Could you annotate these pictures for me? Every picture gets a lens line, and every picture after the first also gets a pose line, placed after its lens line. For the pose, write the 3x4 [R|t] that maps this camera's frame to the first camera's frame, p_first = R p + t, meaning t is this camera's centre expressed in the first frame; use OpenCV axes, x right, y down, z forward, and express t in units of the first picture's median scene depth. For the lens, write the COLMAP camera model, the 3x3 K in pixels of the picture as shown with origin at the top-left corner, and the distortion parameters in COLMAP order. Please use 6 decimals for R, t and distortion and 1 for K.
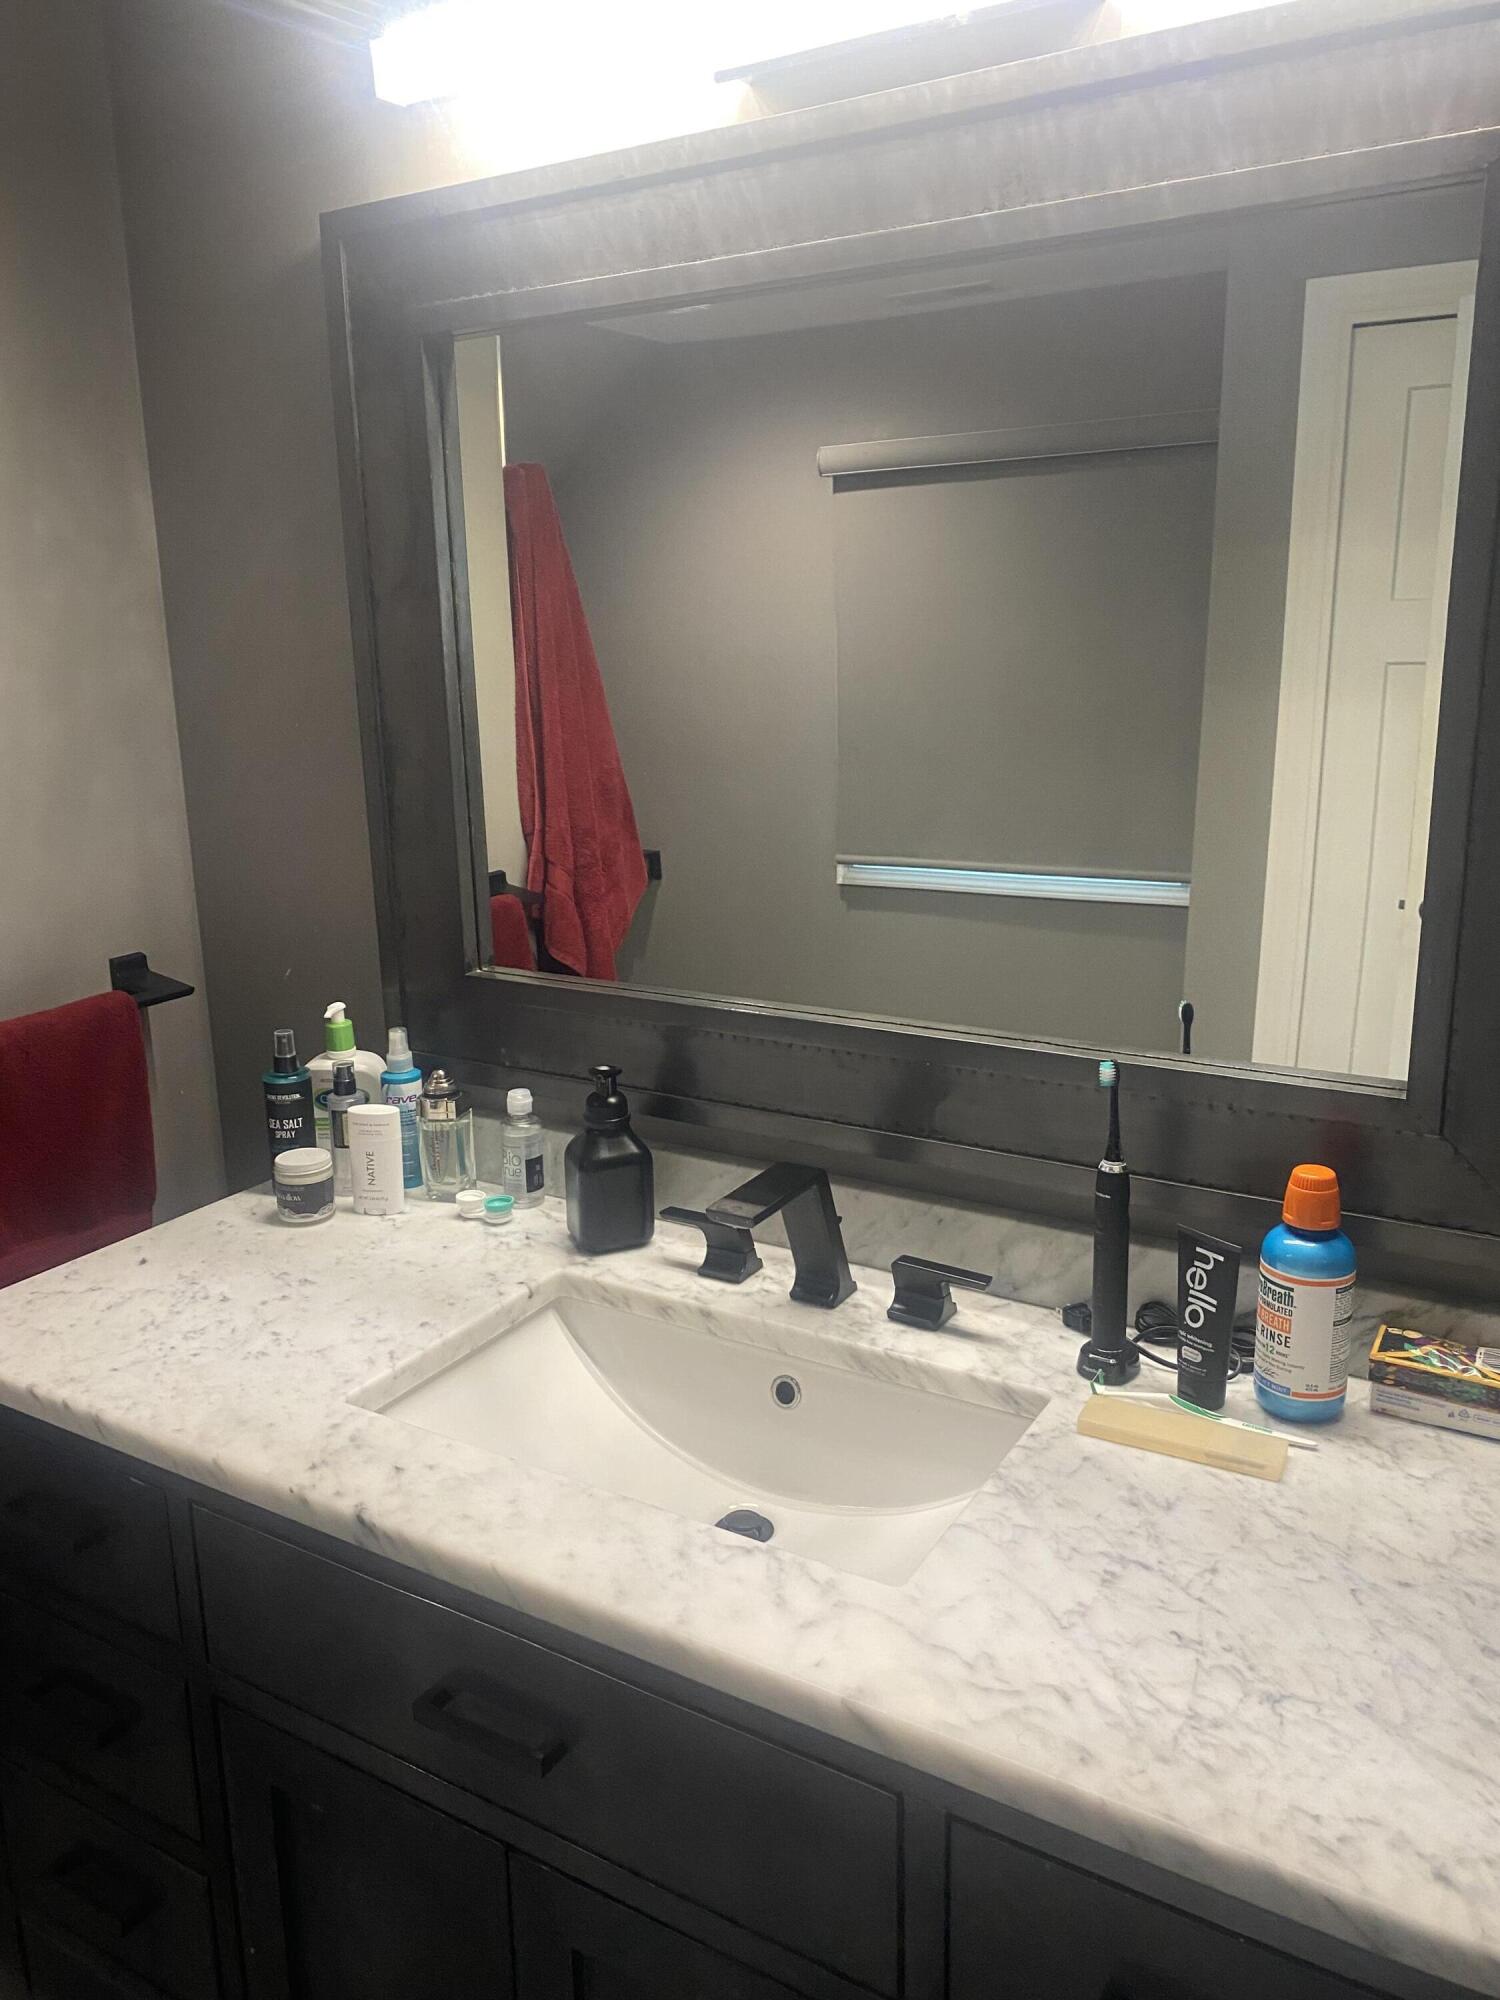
lens RADIAL K [[1549.0, 0, 750.0], [0, 1549.0, 1000.0], [0, 0, 1]] dist [0.066982, -0.126251]
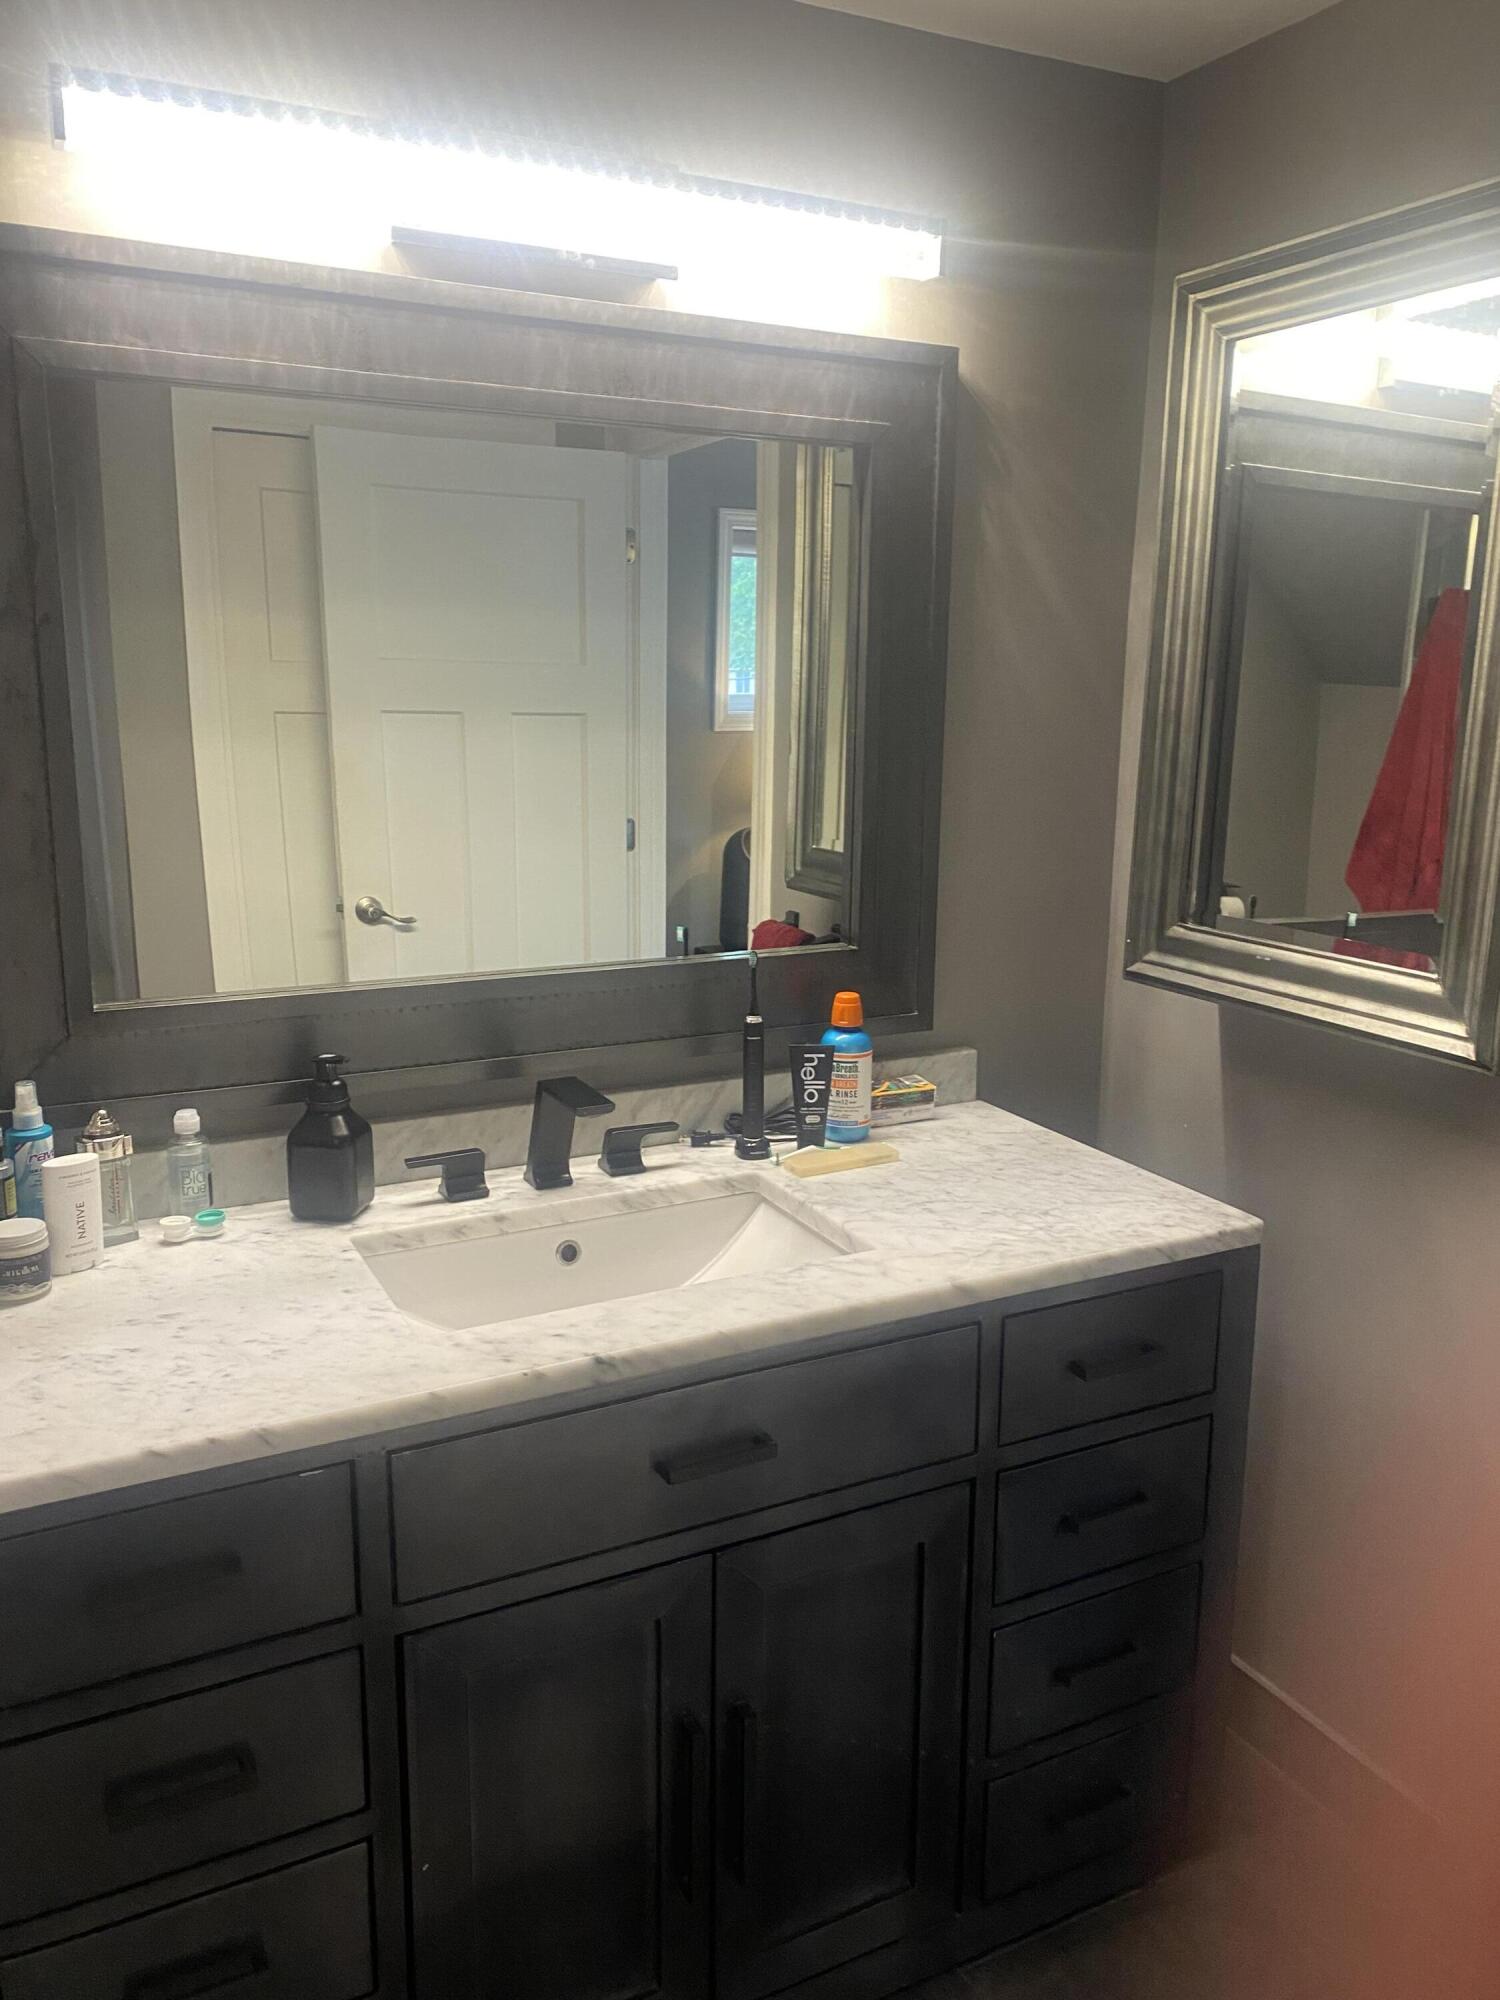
lens RADIAL K [[1533.5, 0, 750.0], [0, 1533.5, 1000.0], [0, 0, 1]] dist [0.054009, -0.011157]
pose [[0.508910, -0.146216, 0.848311, -1.057566], [0.191824, 0.979952, 0.053828, 0.003880], [-0.839175, 0.135333, 0.526755, 0.179159]]
